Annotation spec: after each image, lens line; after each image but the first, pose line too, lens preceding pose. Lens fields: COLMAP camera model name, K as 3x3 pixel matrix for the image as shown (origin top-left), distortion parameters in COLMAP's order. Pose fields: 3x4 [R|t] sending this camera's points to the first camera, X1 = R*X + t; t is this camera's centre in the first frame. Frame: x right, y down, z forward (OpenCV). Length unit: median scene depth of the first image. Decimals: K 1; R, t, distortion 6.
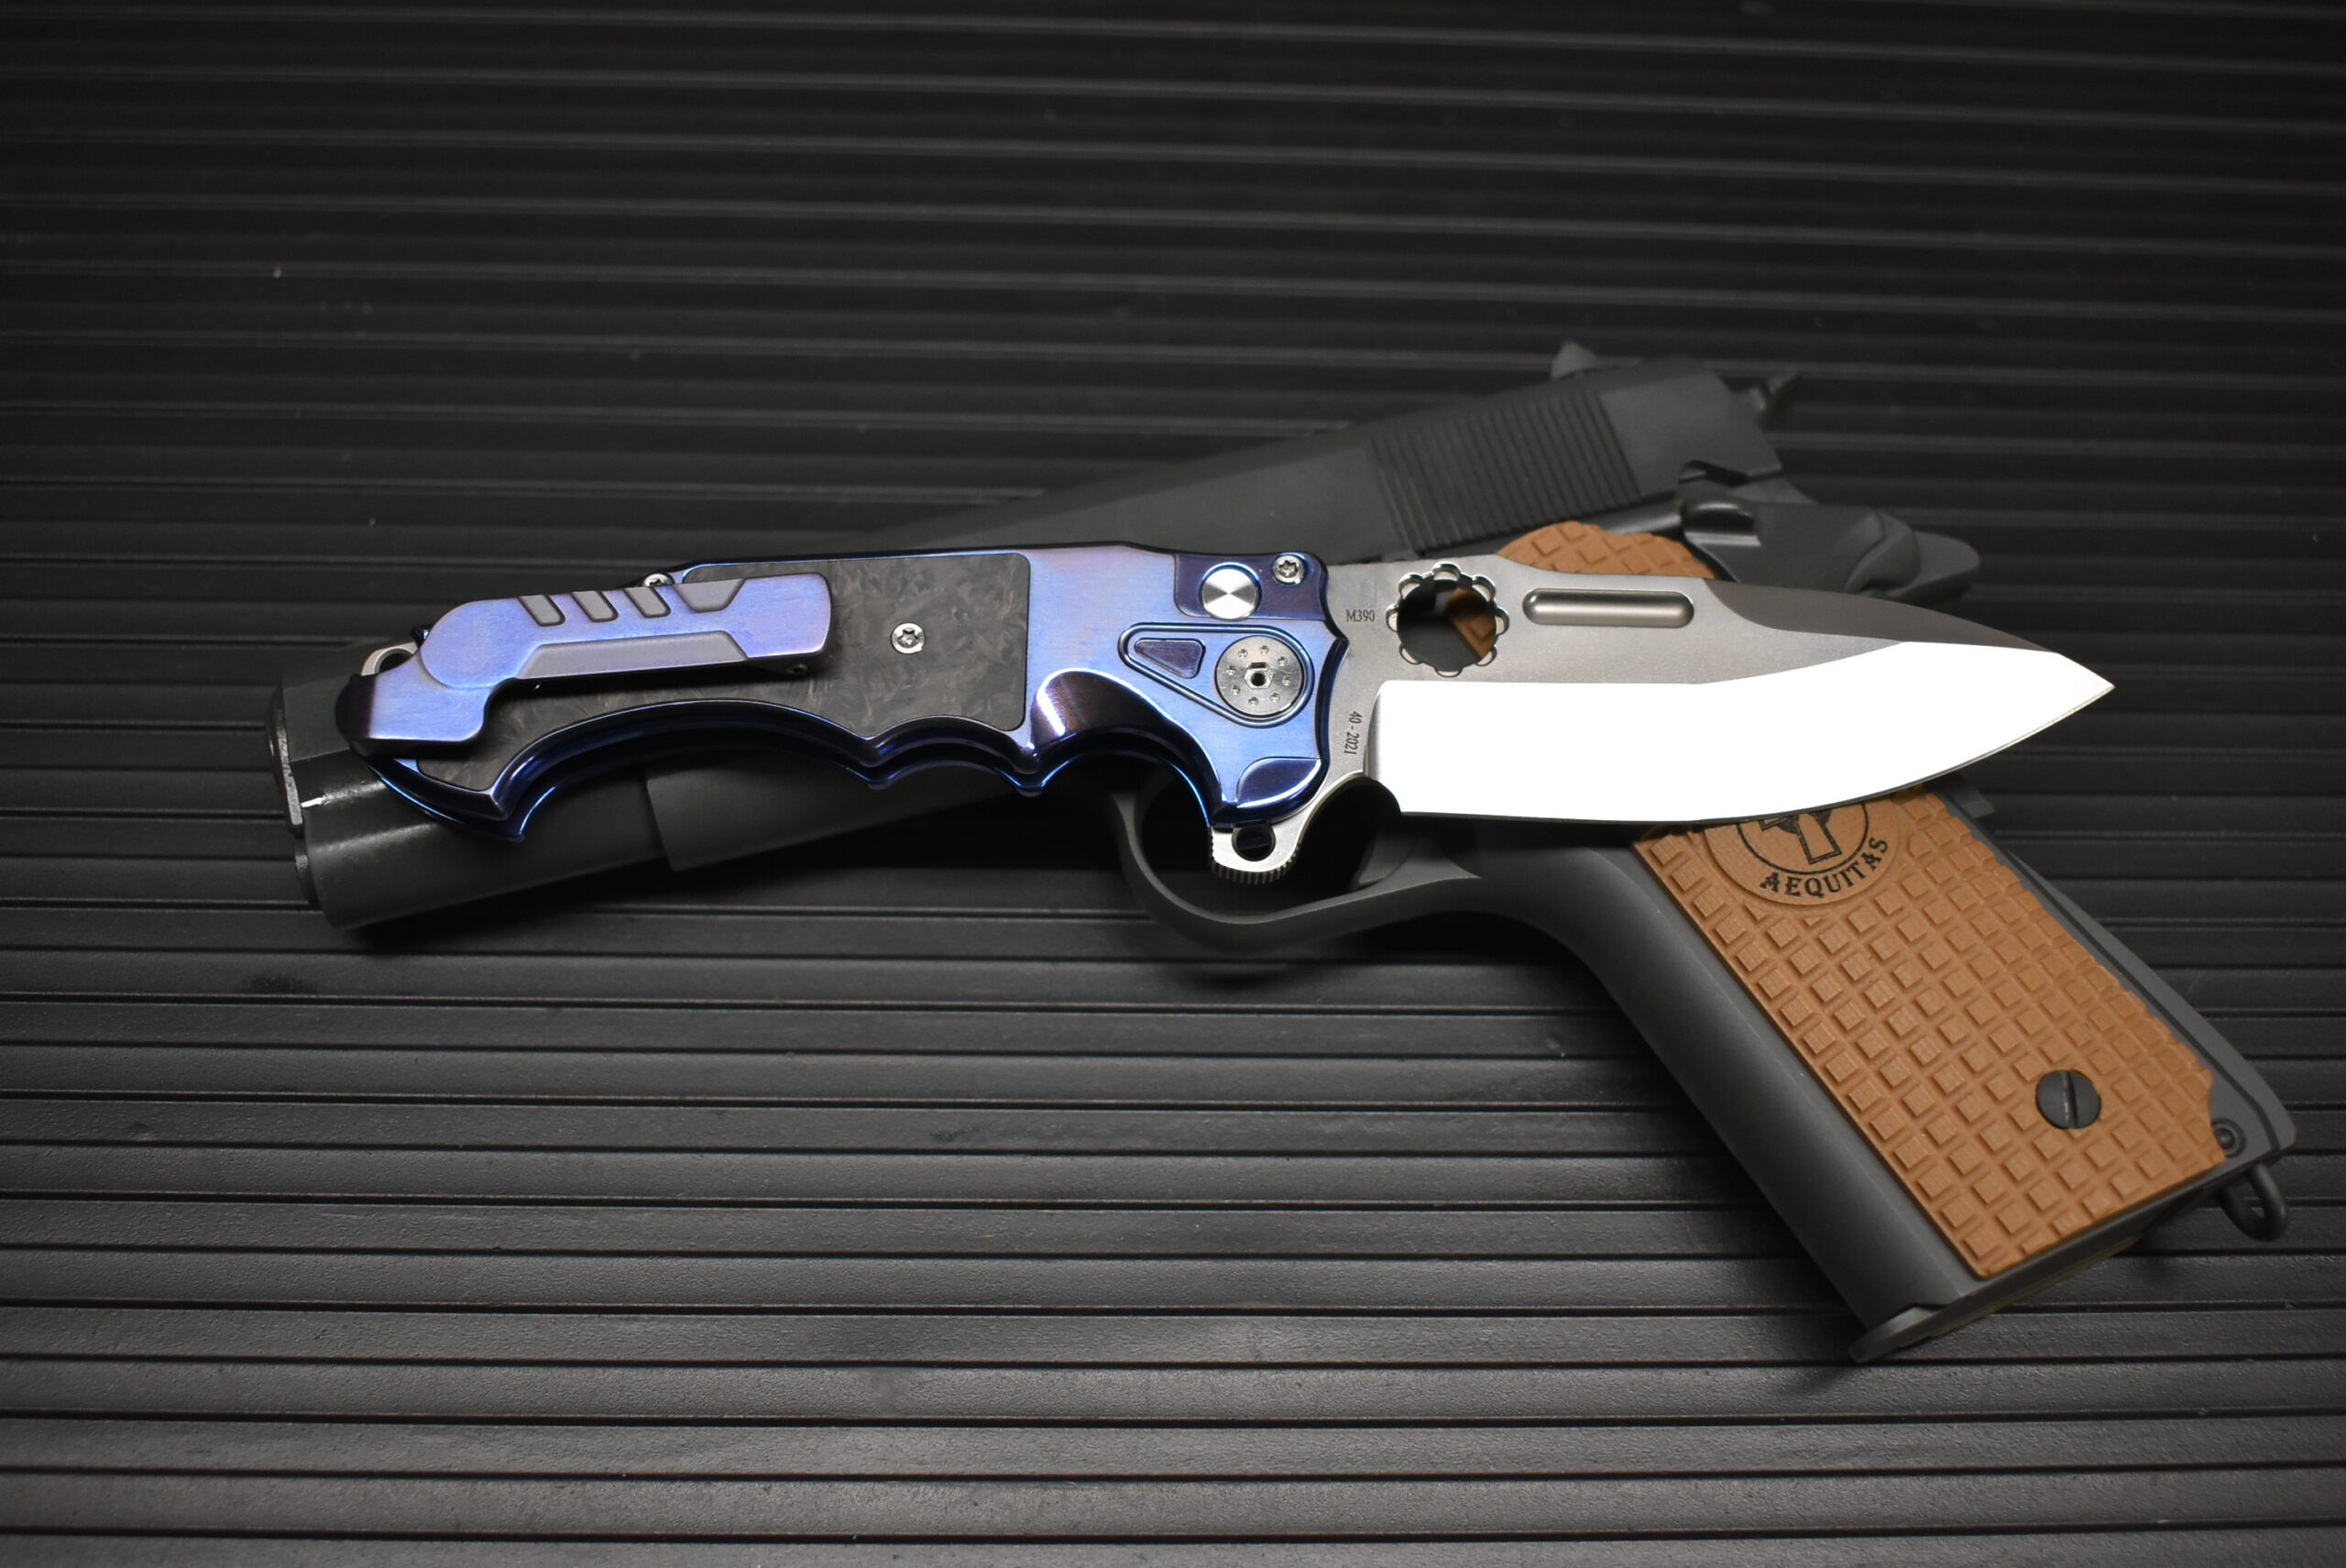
lens RADIAL K [[2464.8, 0, 1173.0], [0, 2464.8, 784.0], [0, 0, 1]] dist [-0.080126, -0.003691]
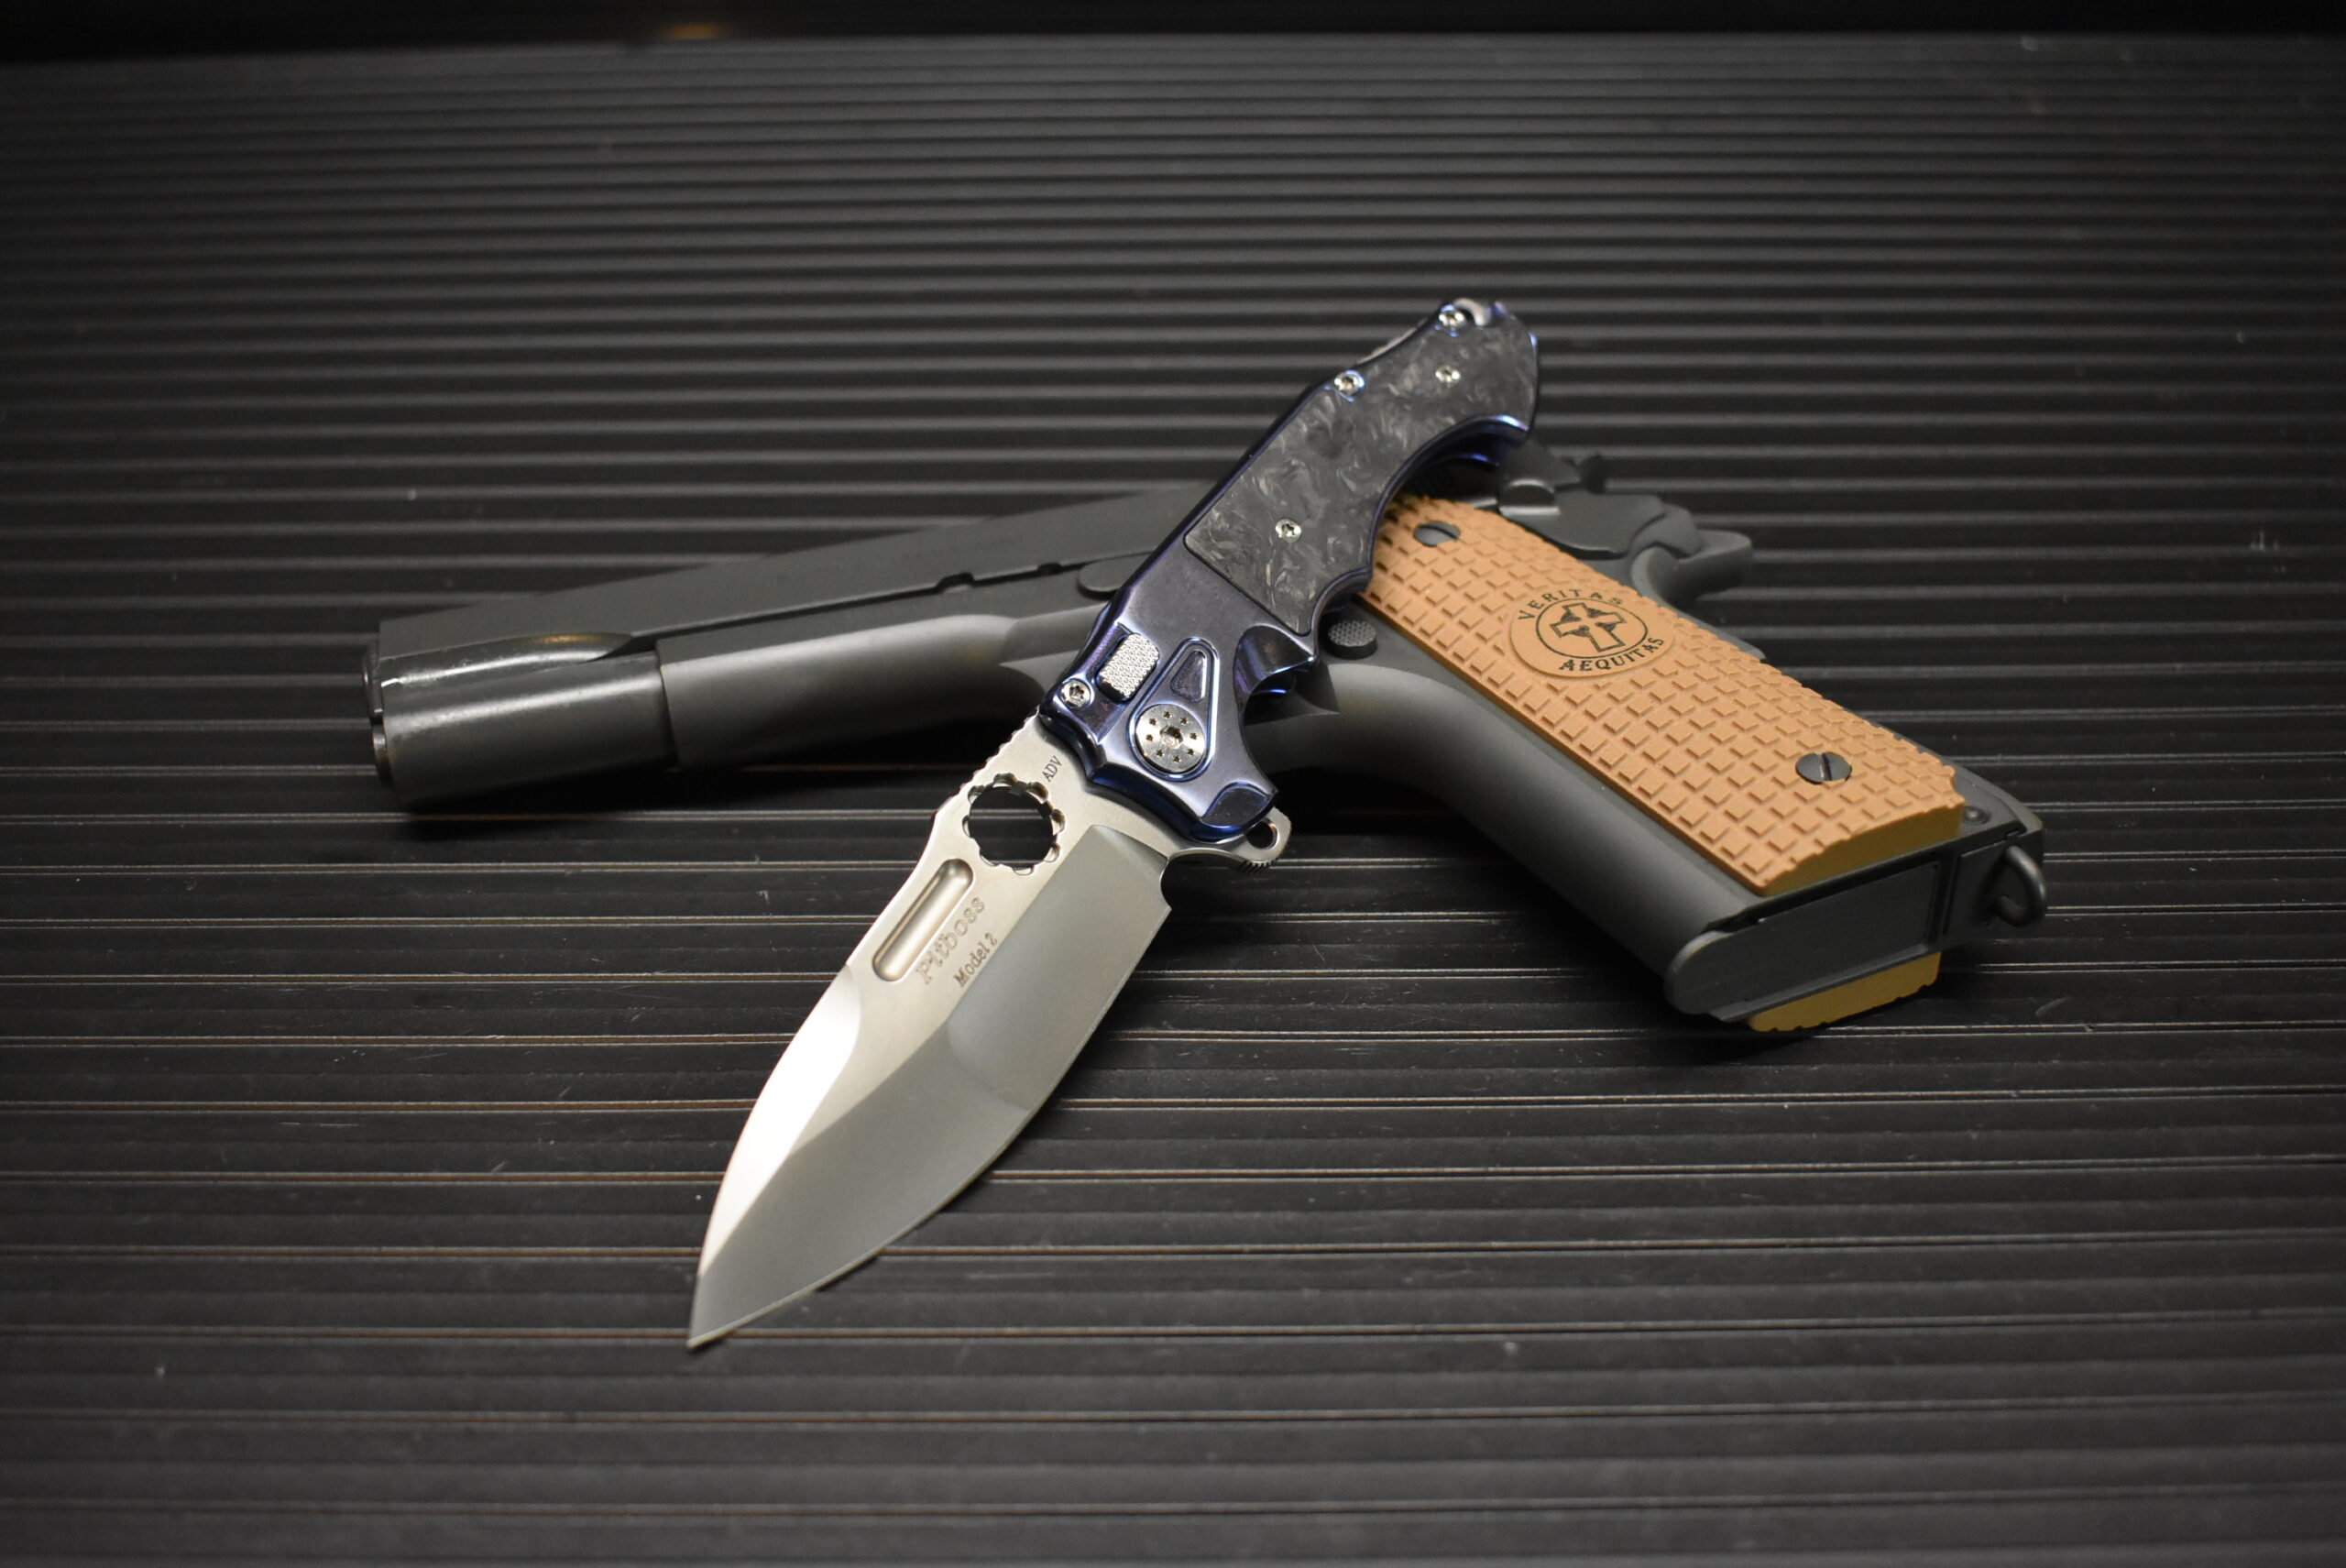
lens RADIAL K [[2444.7, 0, 1173.0], [0, 2444.7, 784.0], [0, 0, 1]] dist [-0.080771, -0.007860]
pose [[0.998489, -0.036558, -0.041020, 0.092855], [0.014988, 0.899446, -0.436774, 0.597148], [0.052862, 0.435500, 0.898635, -0.068182]]
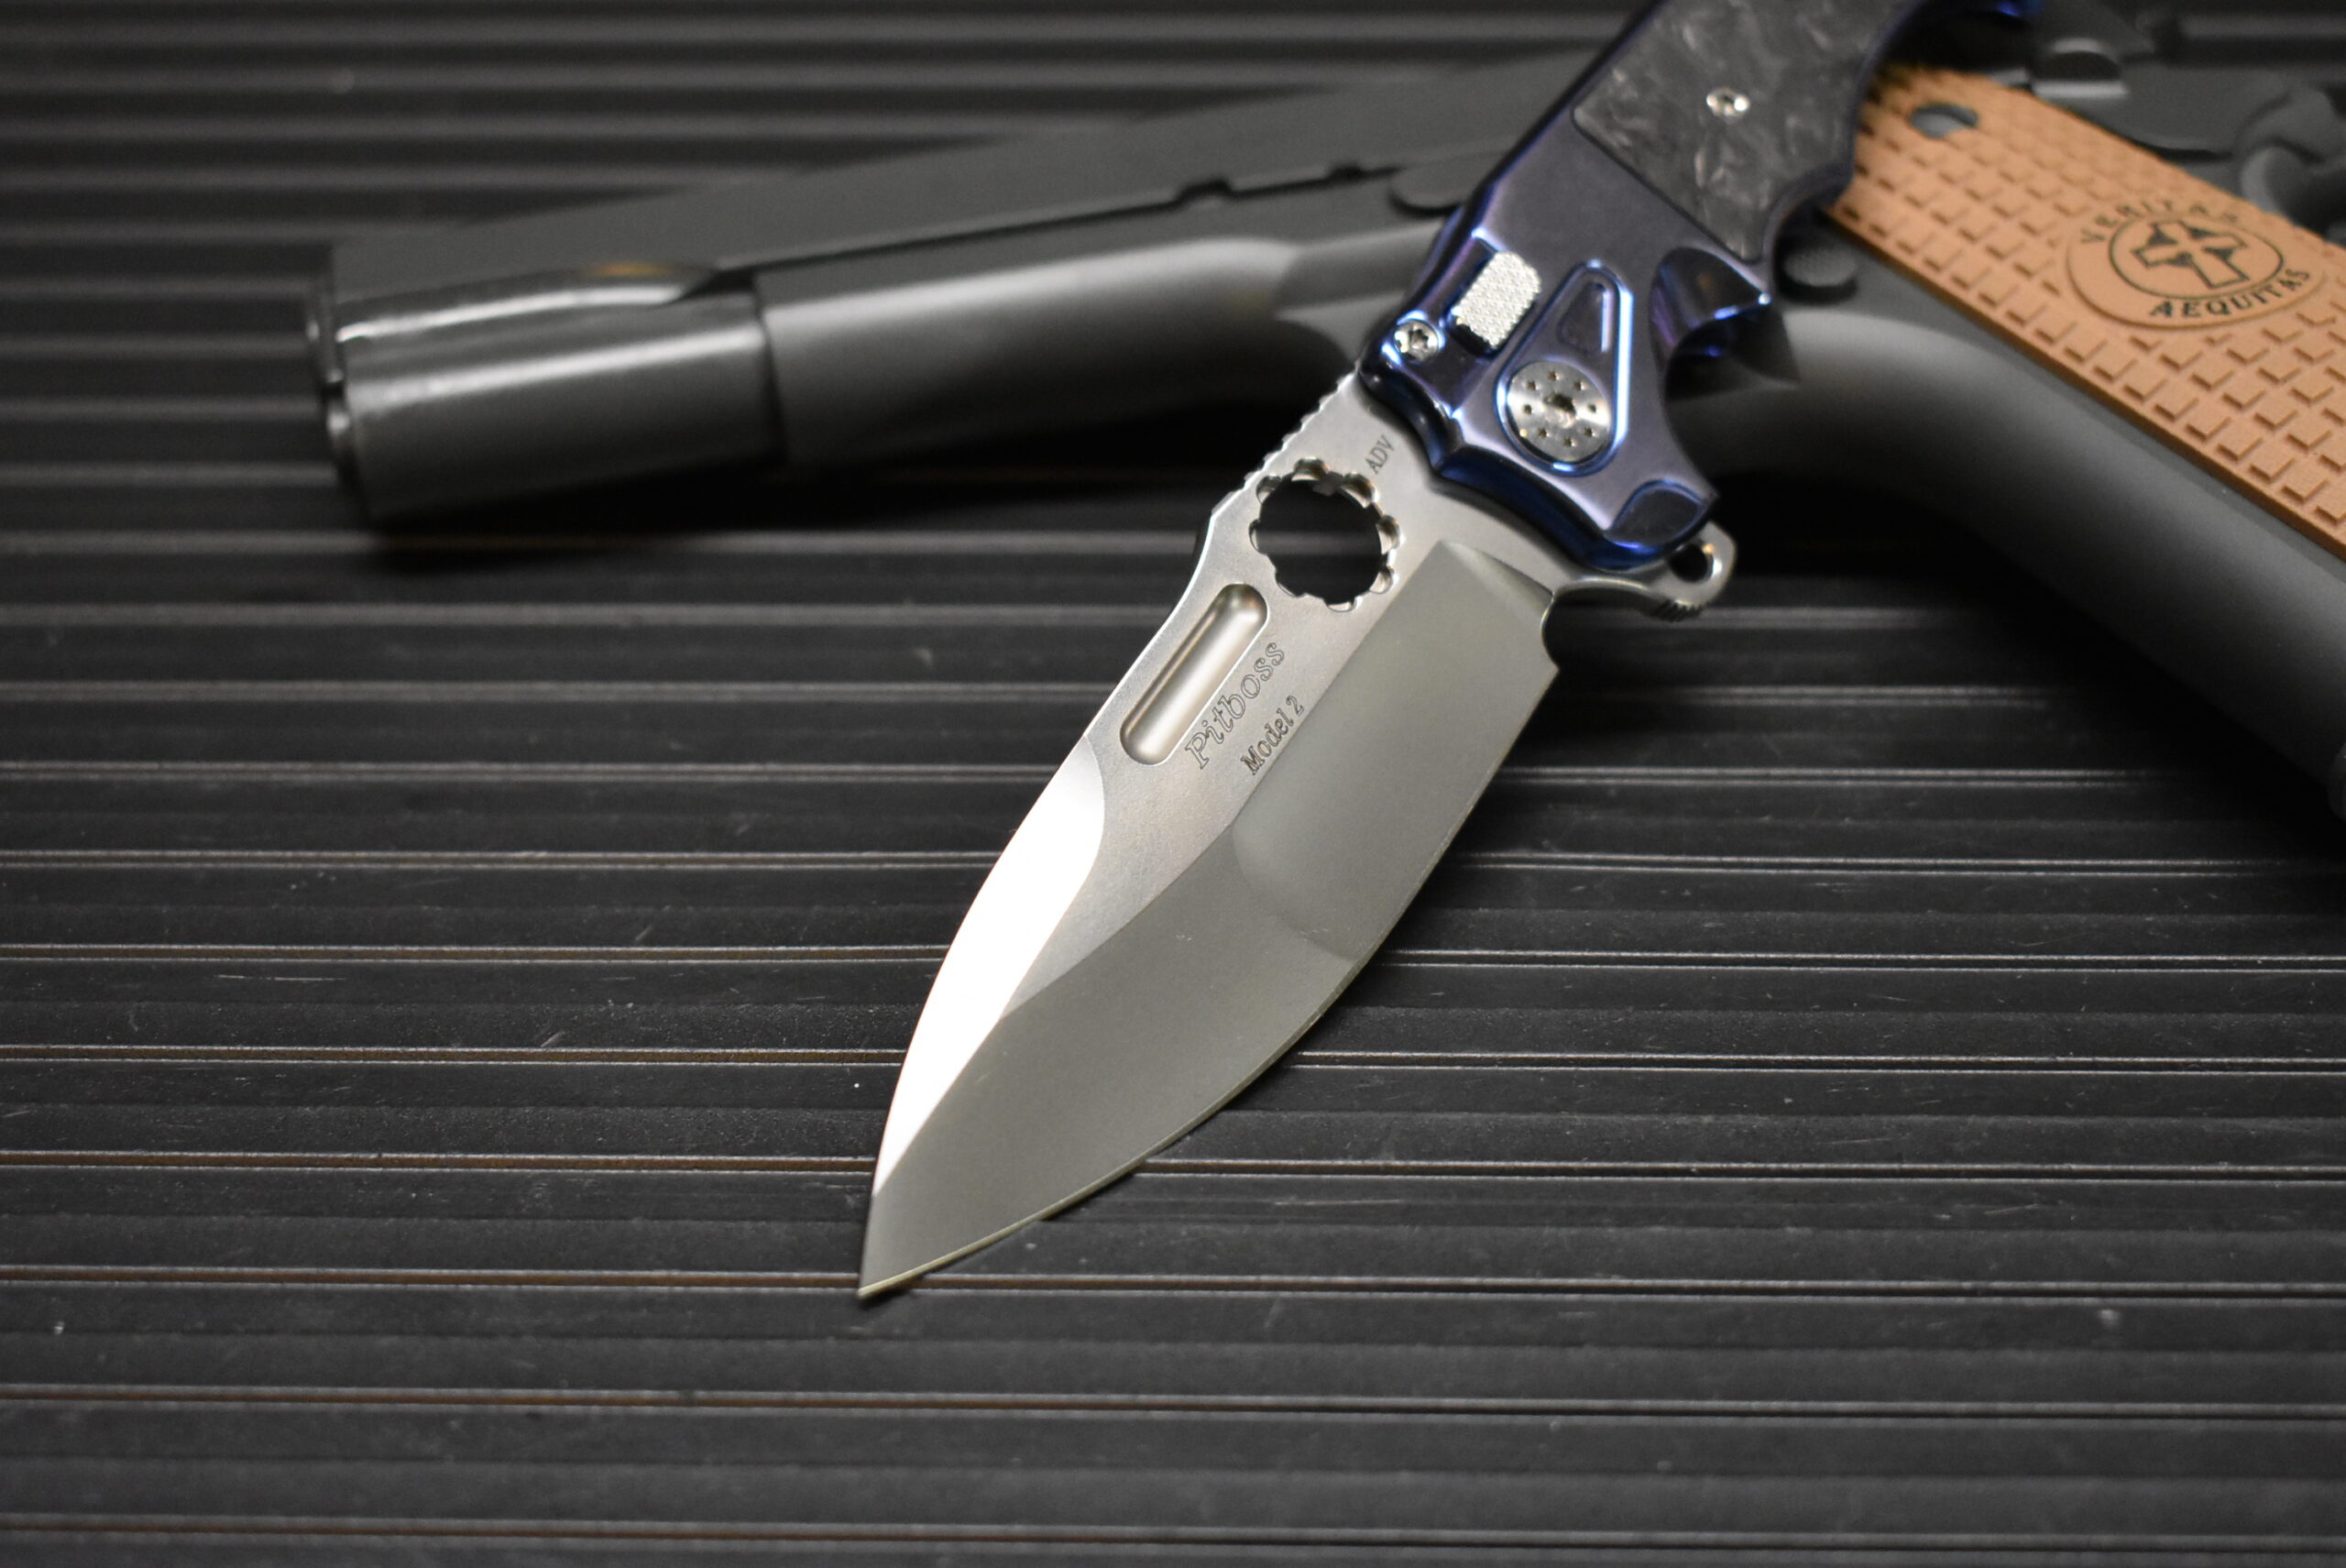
lens RADIAL K [[3682.0, 0, 1173.0], [0, 3682.0, 784.0], [0, 0, 1]] dist [-0.033263, 0.028104]
pose [[0.996298, -0.024832, -0.082306, 0.018725], [-0.010674, 0.914235, -0.405043, 0.641790], [0.085305, 0.404422, 0.910586, -0.043371]]
